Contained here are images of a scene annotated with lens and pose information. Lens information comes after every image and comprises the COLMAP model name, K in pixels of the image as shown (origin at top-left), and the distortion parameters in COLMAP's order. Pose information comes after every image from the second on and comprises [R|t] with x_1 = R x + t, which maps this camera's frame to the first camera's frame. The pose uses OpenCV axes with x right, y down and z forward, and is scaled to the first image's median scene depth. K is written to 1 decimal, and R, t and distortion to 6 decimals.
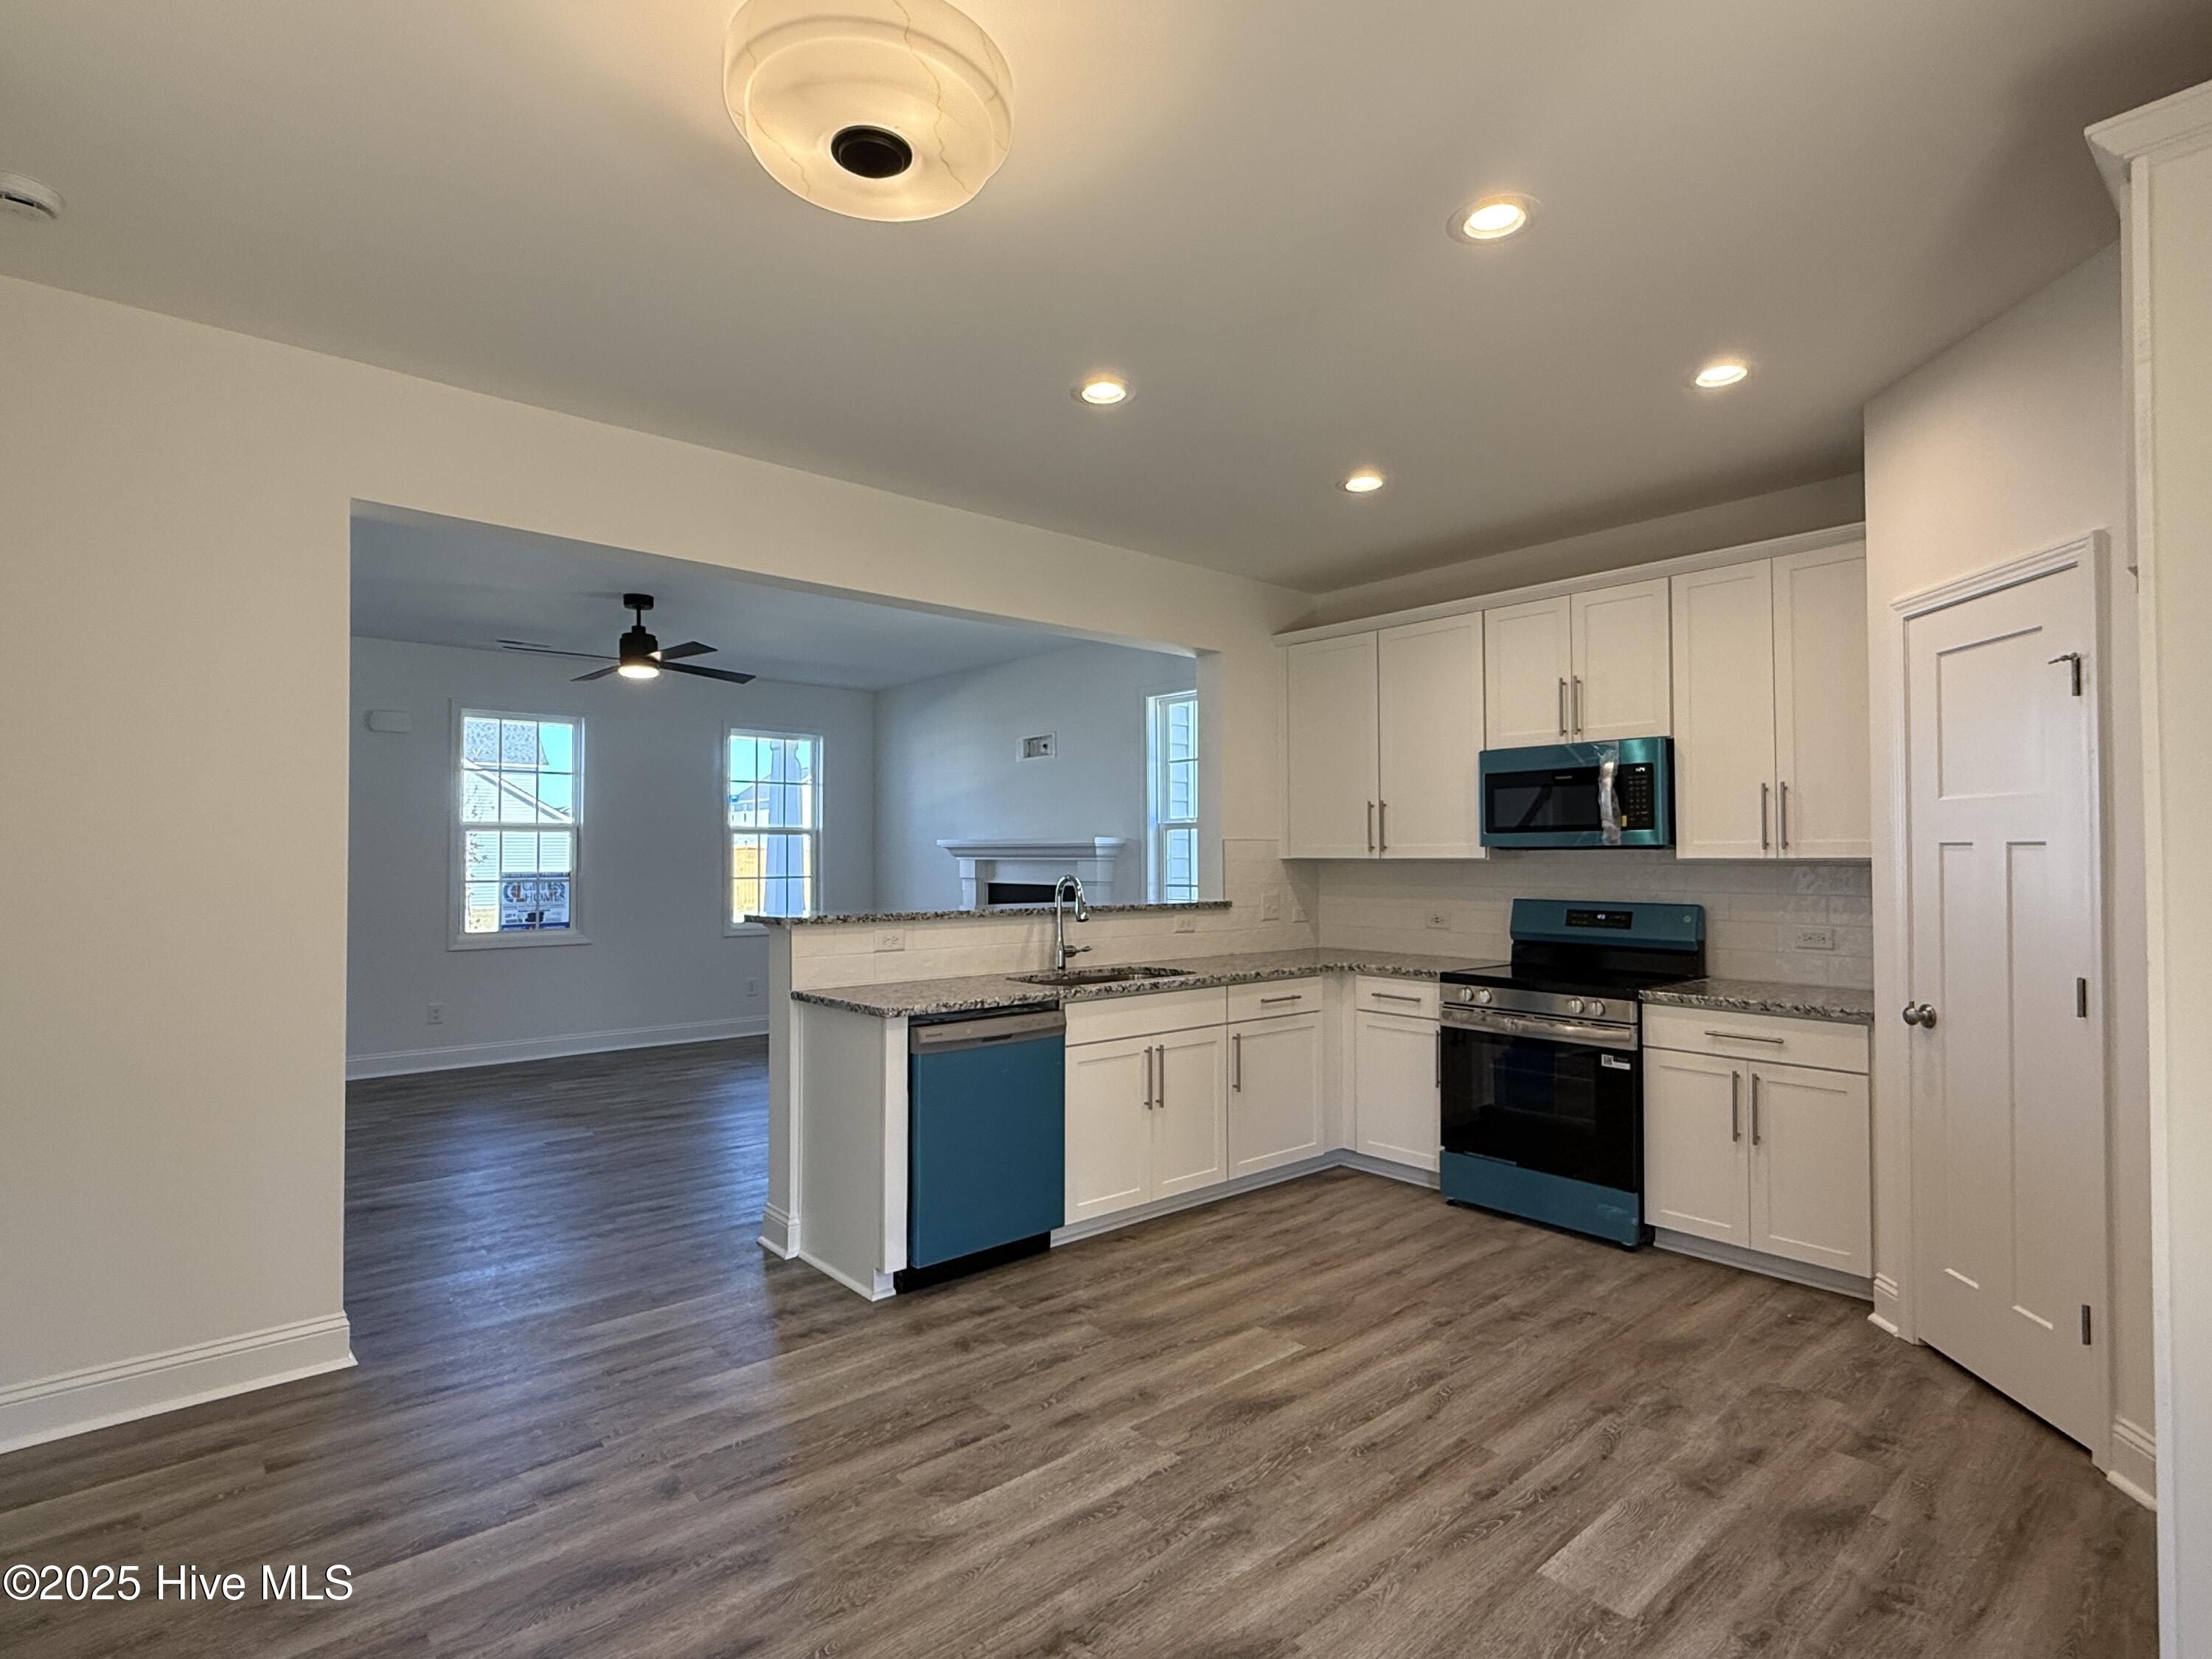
lens RADIAL K [[1115.1, 0, 1091.4], [0, 1115.1, 821.3], [0, 0, 1]] dist [0.002175, 0.000090]
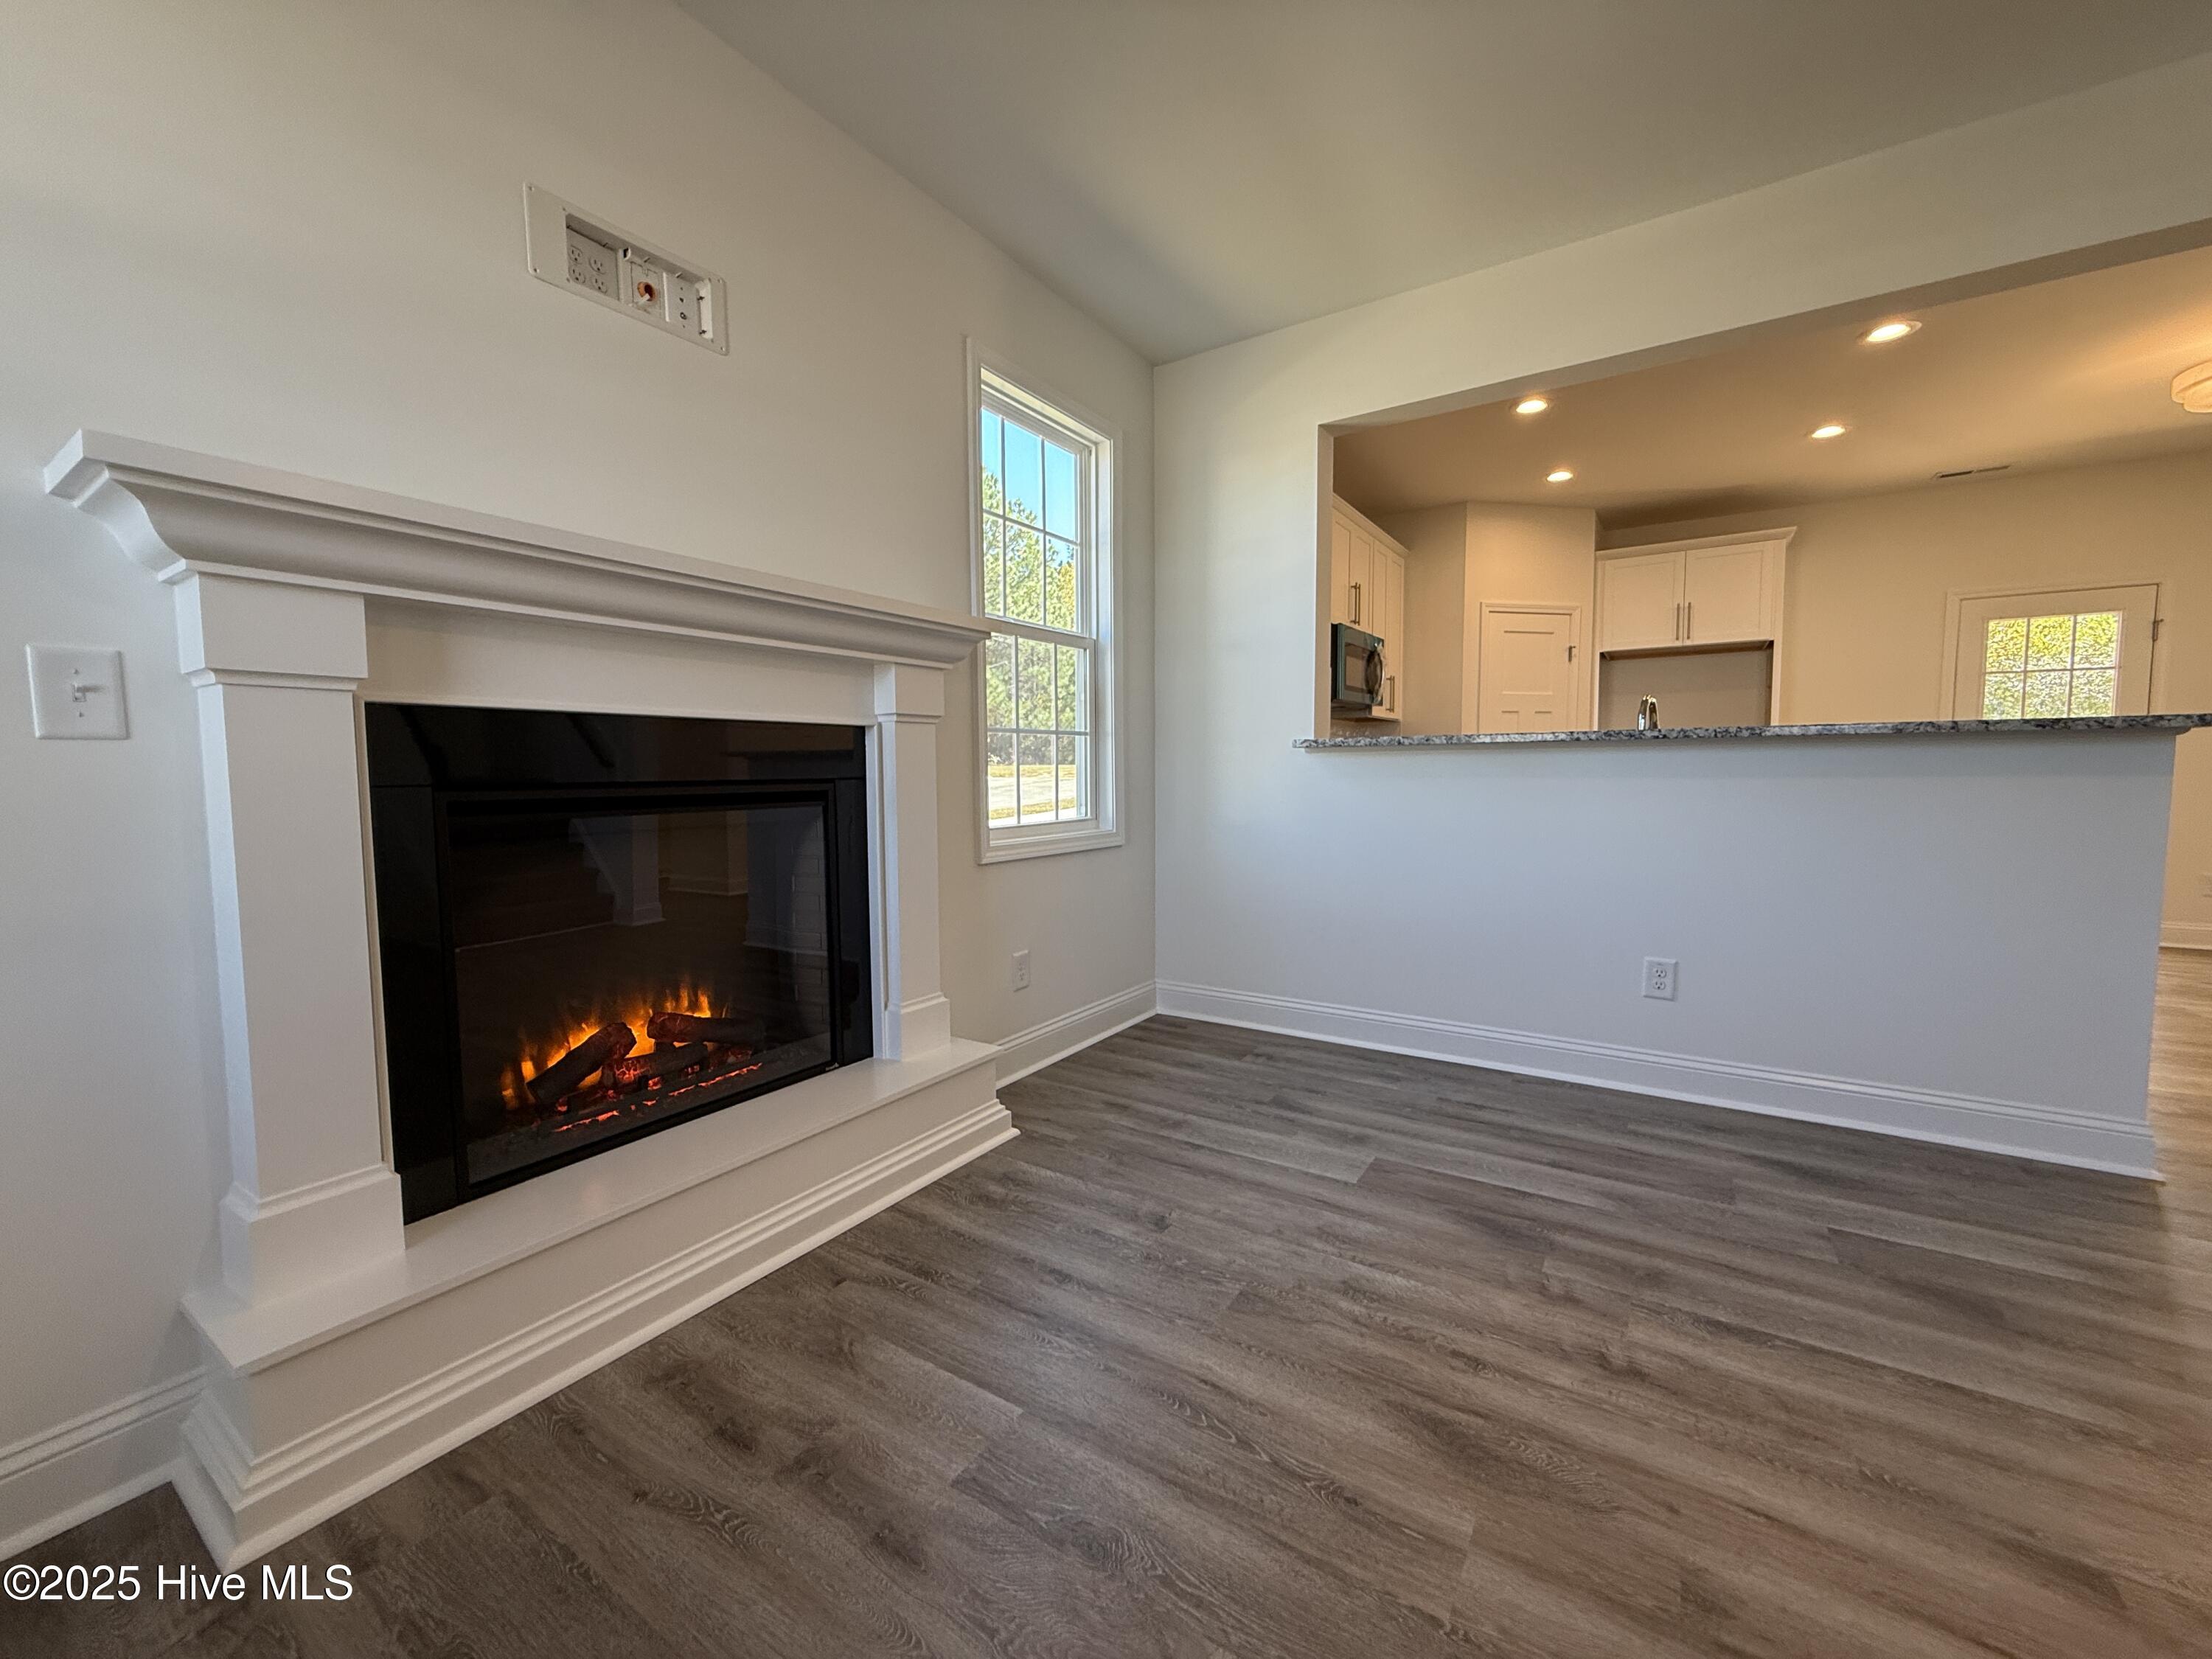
lens RADIAL K [[879.0, 0, 1097.1], [0, 879.0, 831.1], [0, 0, 1]] dist [-0.001124, 0.000180]
pose [[-0.277881, -0.065282, 0.958395, -0.783023], [-0.021419, 0.997861, 0.061761, 0.168465], [-0.960377, -0.003365, -0.278685, 2.241854]]
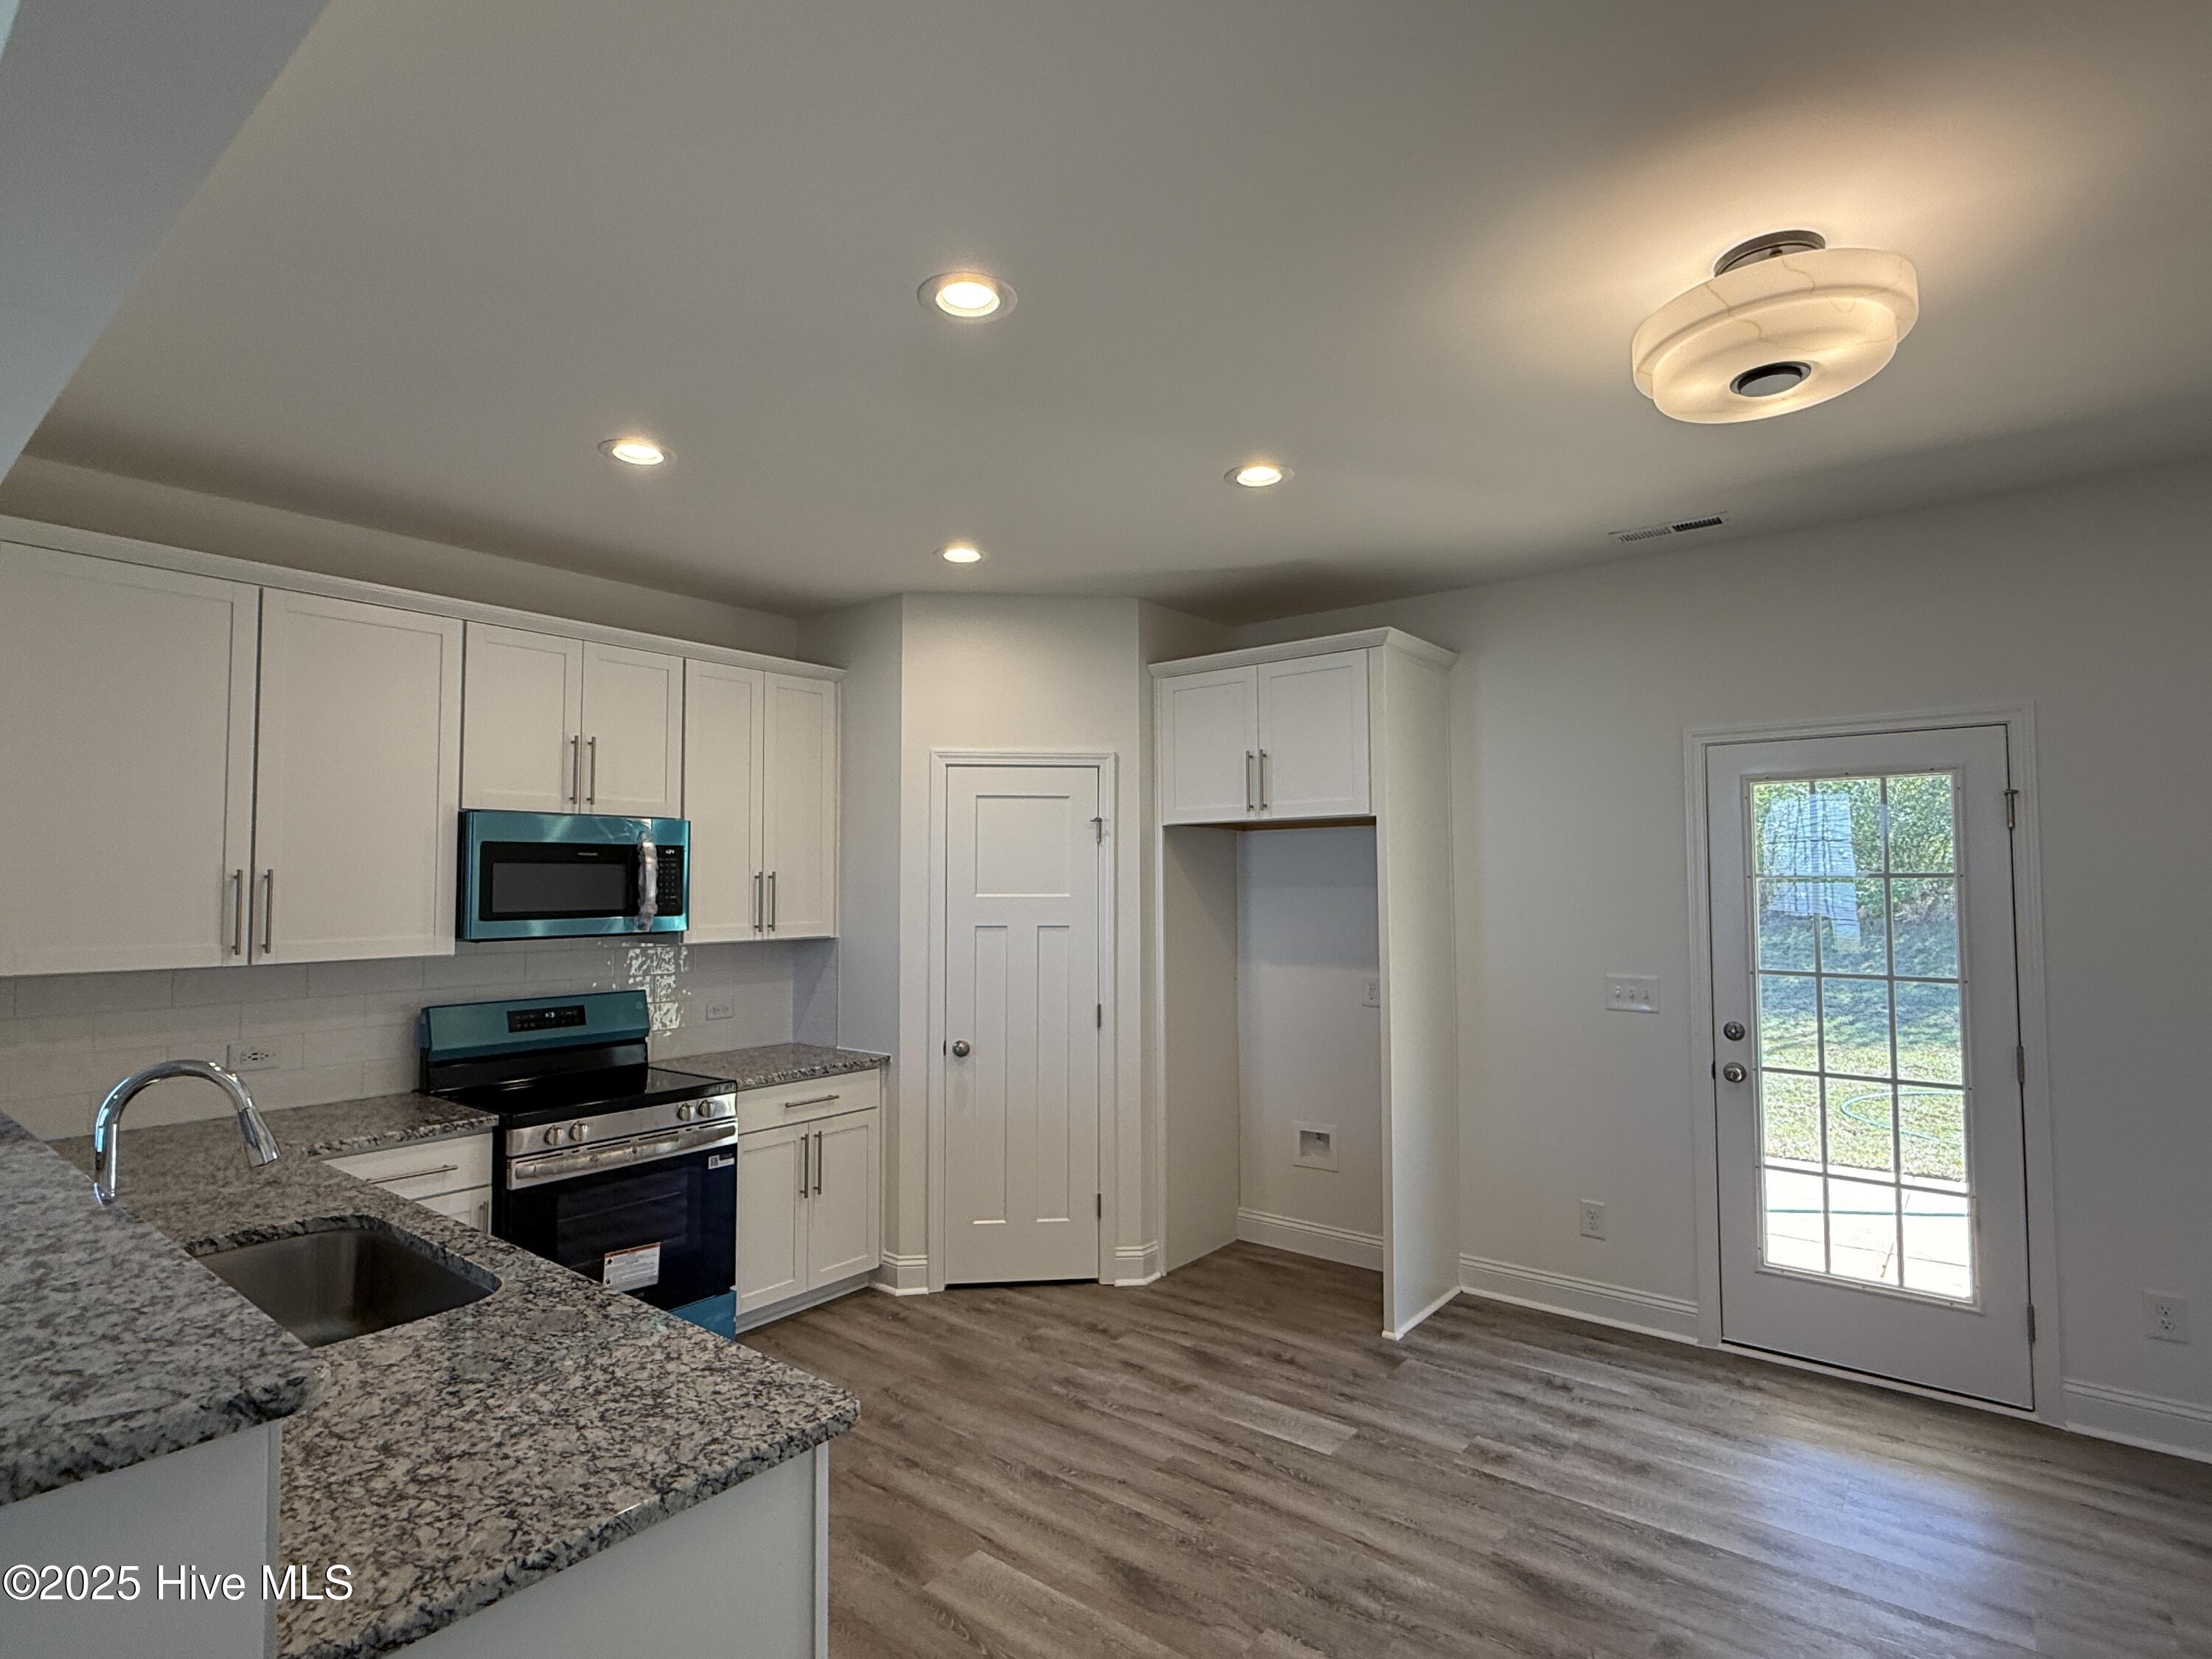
lens RADIAL K [[1115.1, 0, 1096.5], [0, 1115.1, 825.0], [0, 0, 1]] dist [0.002175, 0.000090]
pose [[-0.184771, 0.053955, 0.981299, -0.664590], [-0.026471, 0.997856, -0.059850, -0.028193], [-0.982425, -0.037035, -0.182946, 1.058526]]
